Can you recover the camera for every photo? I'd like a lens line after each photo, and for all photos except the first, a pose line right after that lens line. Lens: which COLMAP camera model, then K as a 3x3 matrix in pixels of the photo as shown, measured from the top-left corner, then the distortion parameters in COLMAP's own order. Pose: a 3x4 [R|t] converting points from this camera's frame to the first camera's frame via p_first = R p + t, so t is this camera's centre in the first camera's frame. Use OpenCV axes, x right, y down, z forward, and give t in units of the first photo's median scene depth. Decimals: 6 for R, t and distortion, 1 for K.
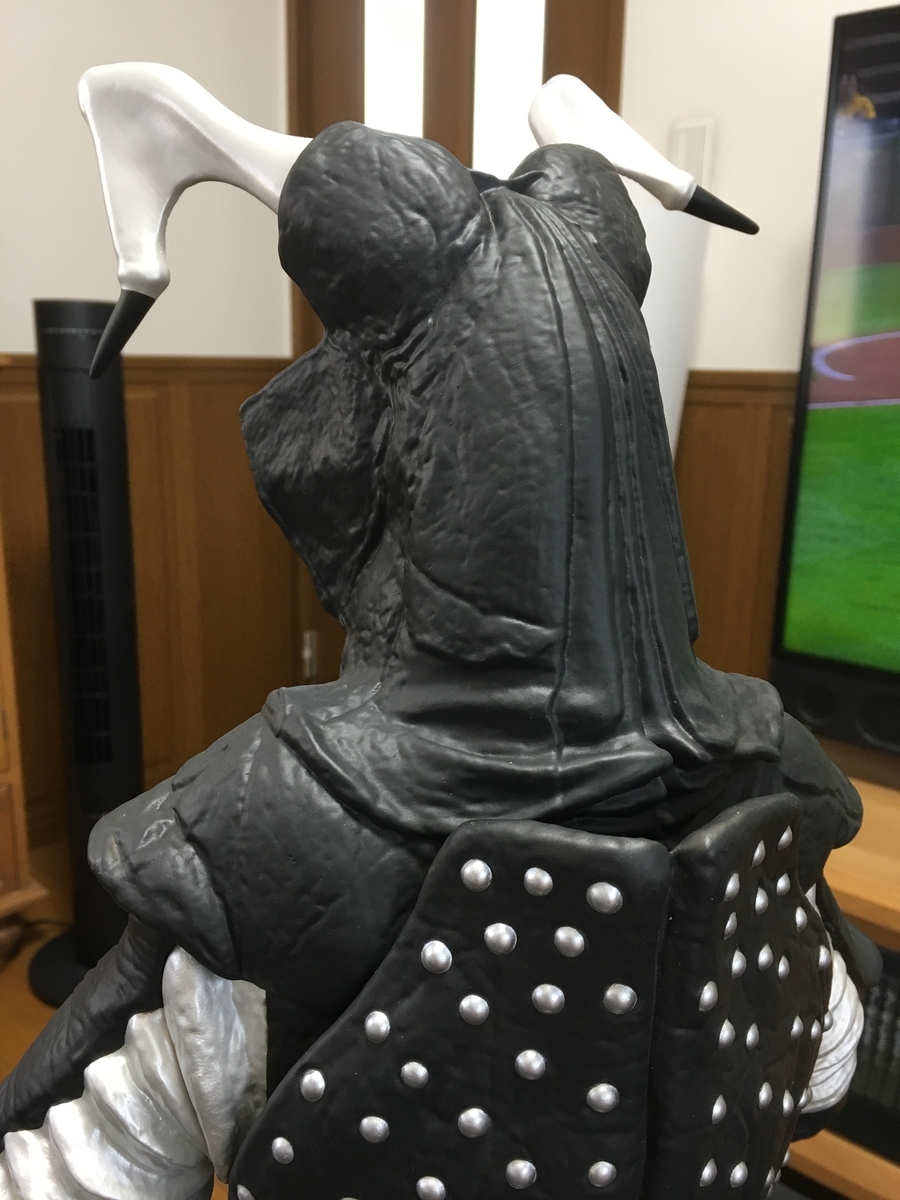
lens RADIAL K [[1021.1, 0, 439.4], [0, 1021.1, 583.4], [0, 0, 1]] dist [0.079544, -0.122101]
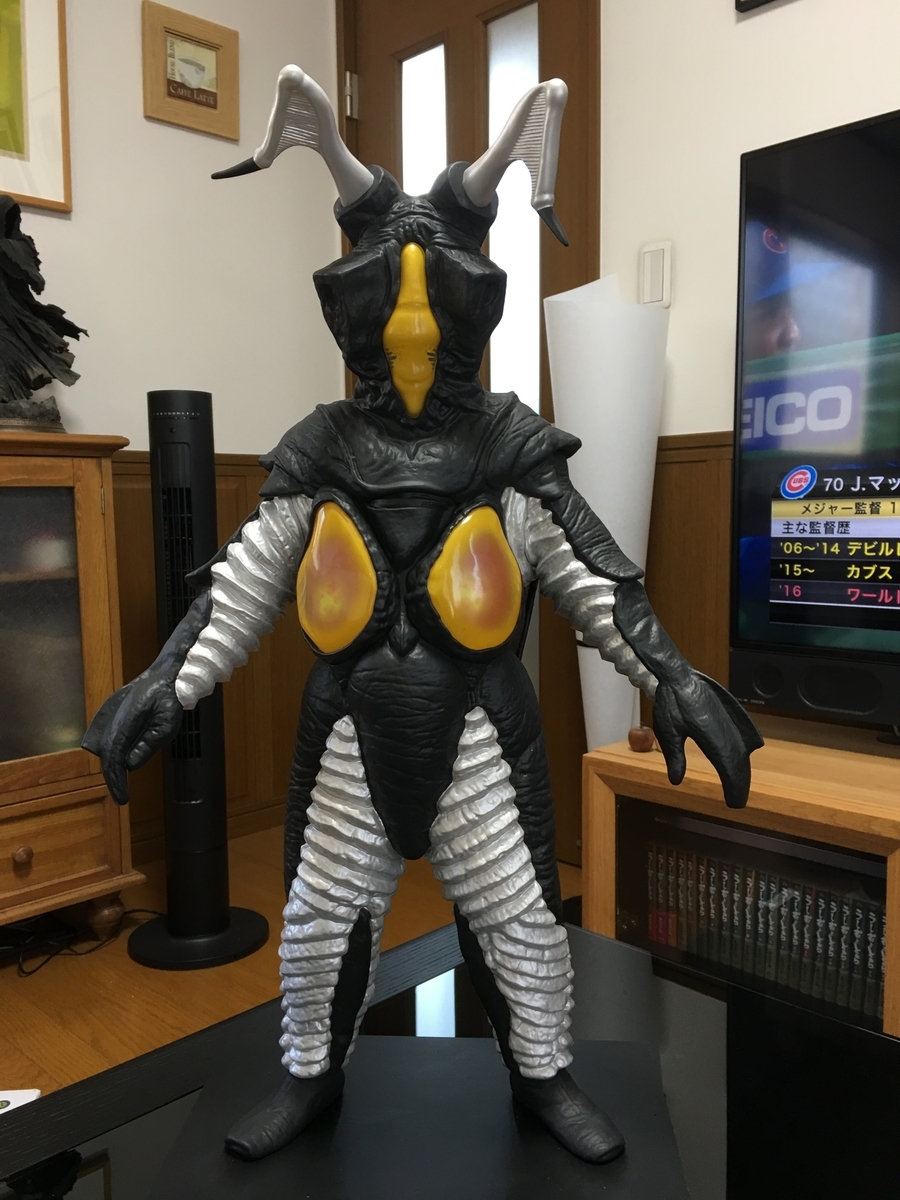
lens RADIAL K [[1021.1, 0, 442.3], [0, 1021.1, 600.1], [0, 0, 1]] dist [0.079544, -0.122101]
pose [[0.998108, -0.026880, -0.055301, 0.271634], [0.019190, 0.990638, -0.135160, 0.996093], [0.058417, 0.133843, 0.989279, -1.392531]]
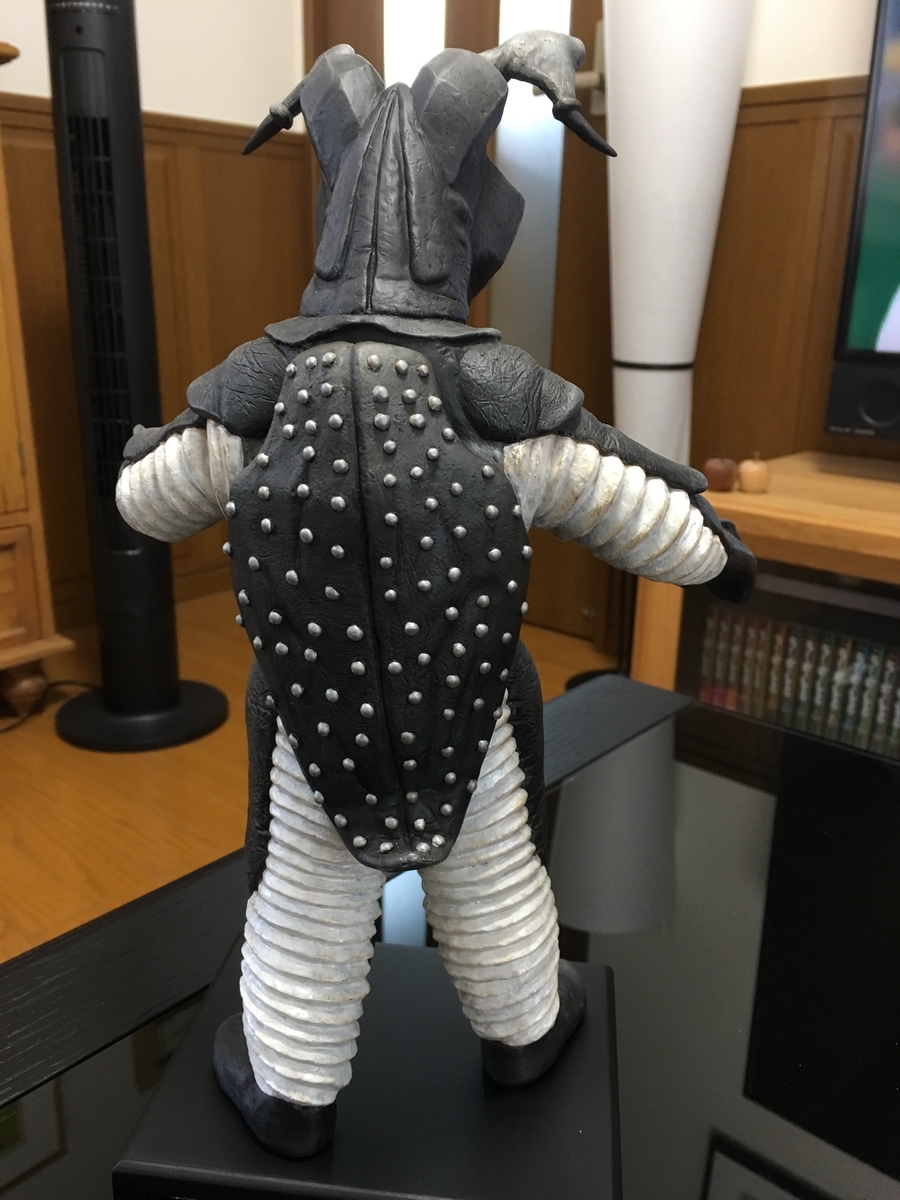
lens RADIAL K [[1021.1, 0, 442.1], [0, 1021.1, 602.5], [0, 0, 1]] dist [0.079544, -0.122101]
pose [[0.999930, -0.002438, 0.011569, -0.277675], [0.001536, 0.996999, 0.077400, 1.244866], [-0.011723, -0.077377, 0.996933, 0.208368]]
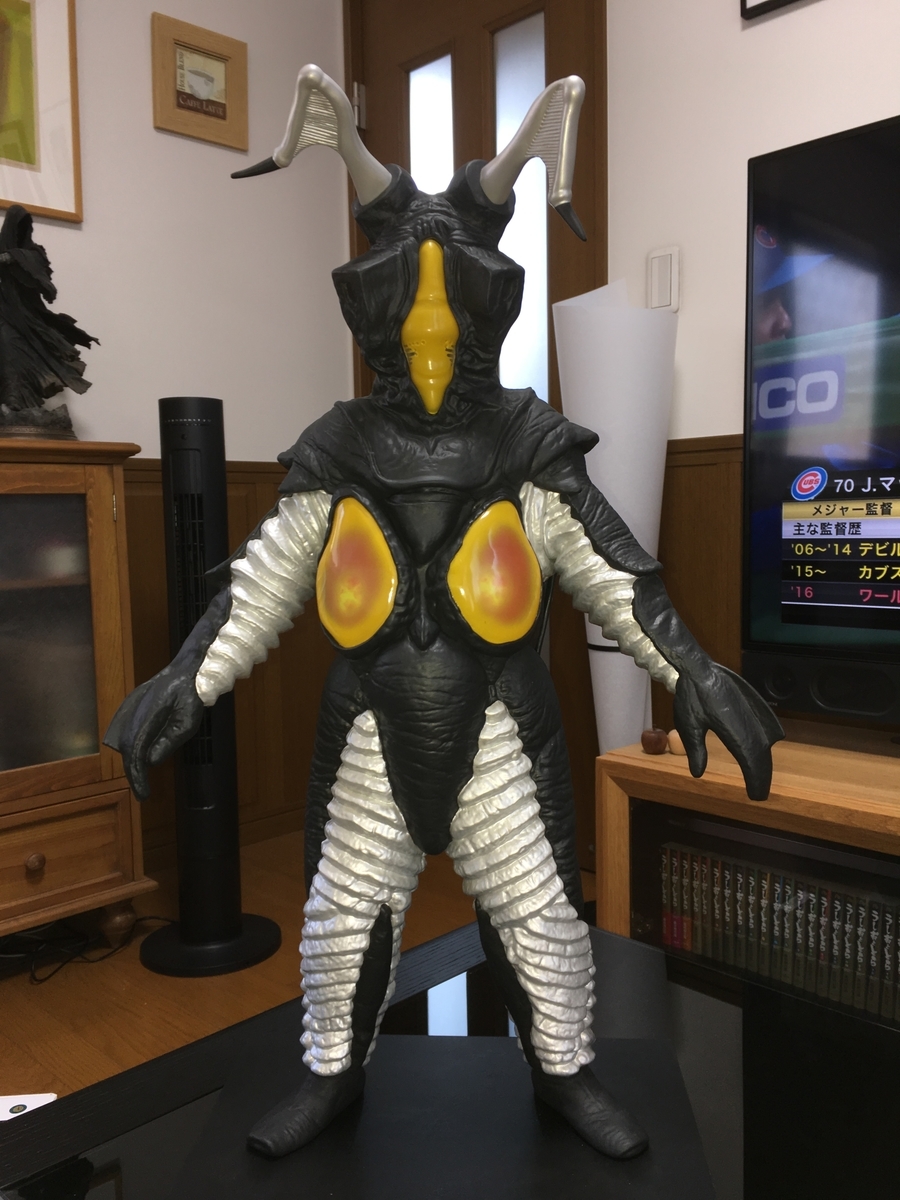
lens RADIAL K [[1021.1, 0, 446.0], [0, 1021.1, 594.8], [0, 0, 1]] dist [0.079544, -0.122101]
pose [[0.997742, -0.033861, -0.058004, 0.239853], [0.024887, 0.988528, -0.148971, 1.031193], [0.062383, 0.147191, 0.987139, -1.397323]]
